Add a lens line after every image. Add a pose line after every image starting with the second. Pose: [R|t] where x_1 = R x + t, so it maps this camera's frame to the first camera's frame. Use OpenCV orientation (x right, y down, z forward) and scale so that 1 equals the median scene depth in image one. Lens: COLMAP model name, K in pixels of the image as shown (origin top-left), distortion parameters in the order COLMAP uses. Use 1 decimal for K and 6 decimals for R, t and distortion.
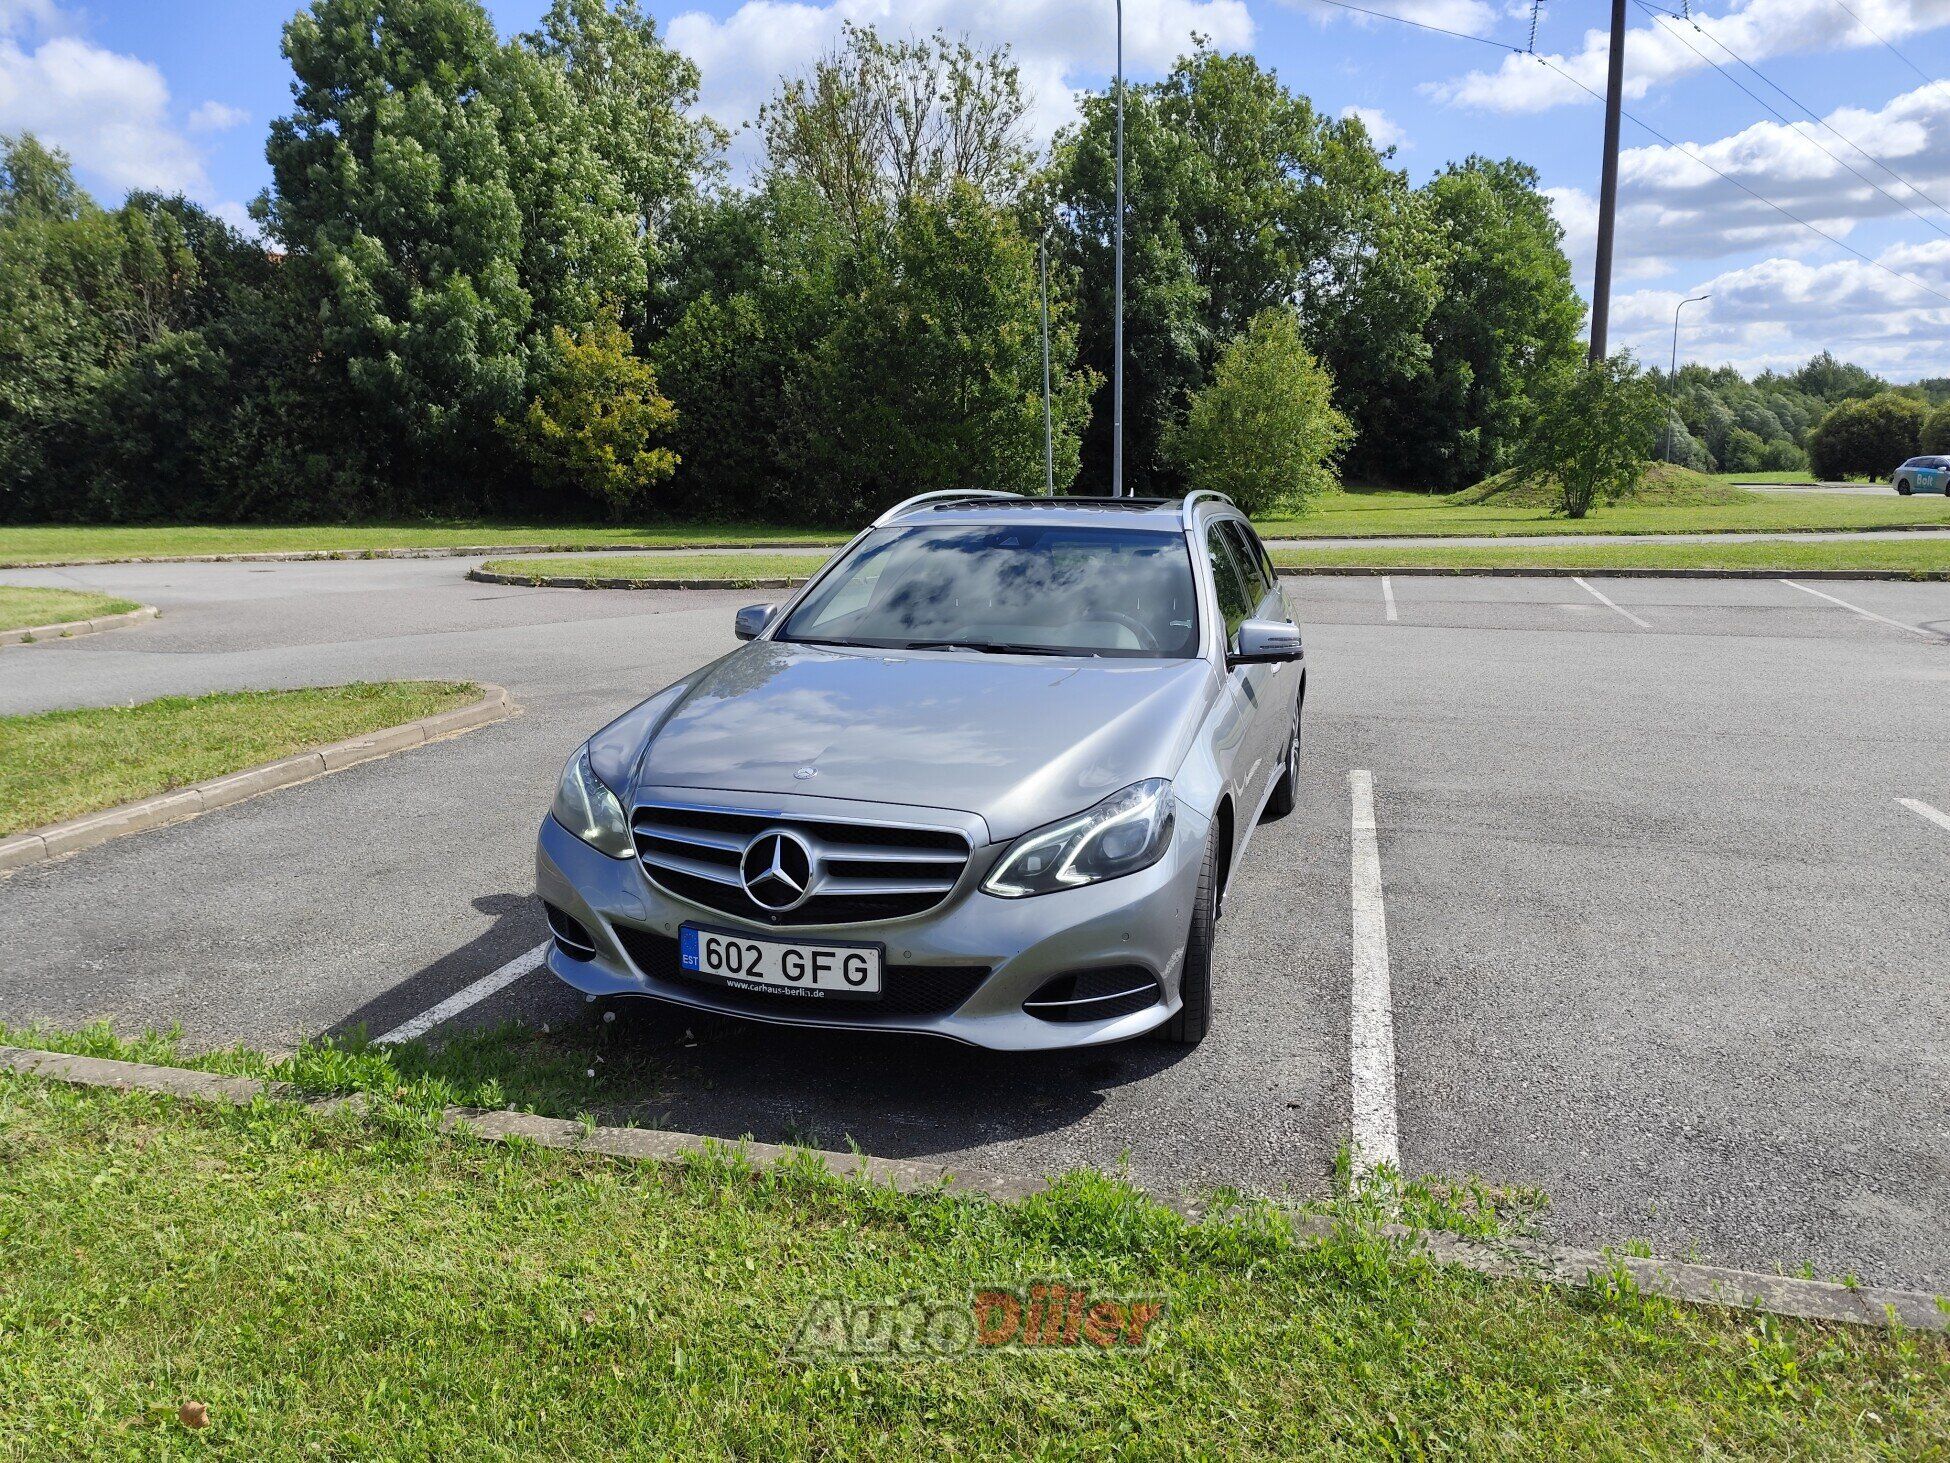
lens RADIAL K [[1381.9, 0, 975.0], [0, 1381.9, 731.5], [0, 0, 1]] dist [0.061139, -0.071325]
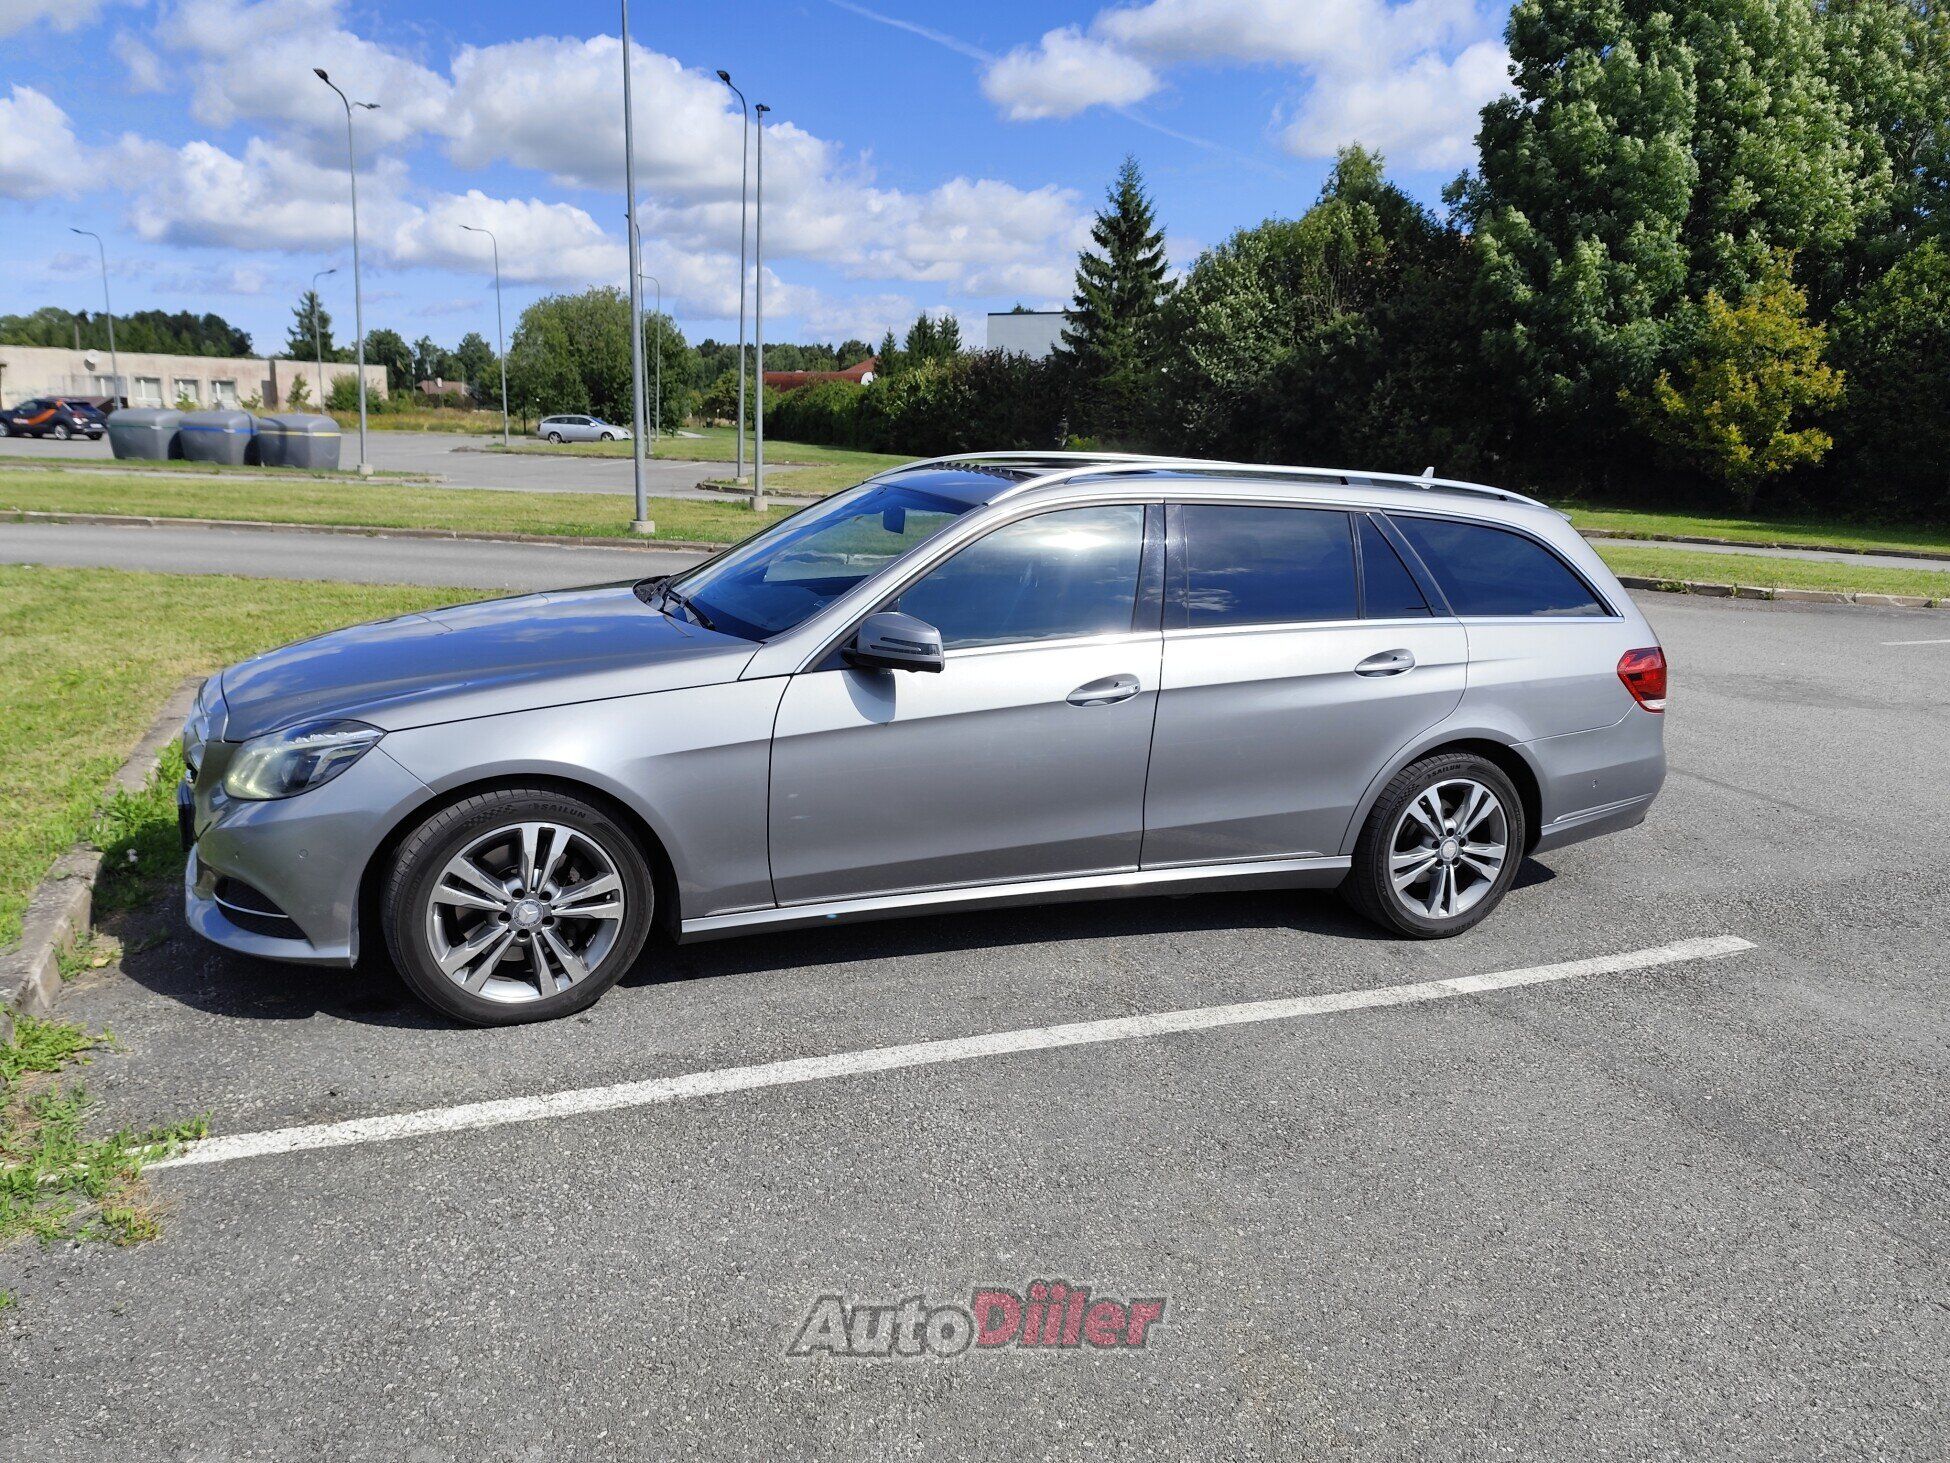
lens RADIAL K [[1381.9, 0, 975.0], [0, 1381.9, 731.5], [0, 0, 1]] dist [0.061139, -0.071325]
pose [[0.594288, 0.200790, -0.778785, 0.175559], [-0.188137, 0.976174, 0.108115, -0.023877], [0.781938, 0.082267, 0.617904, 0.107033]]
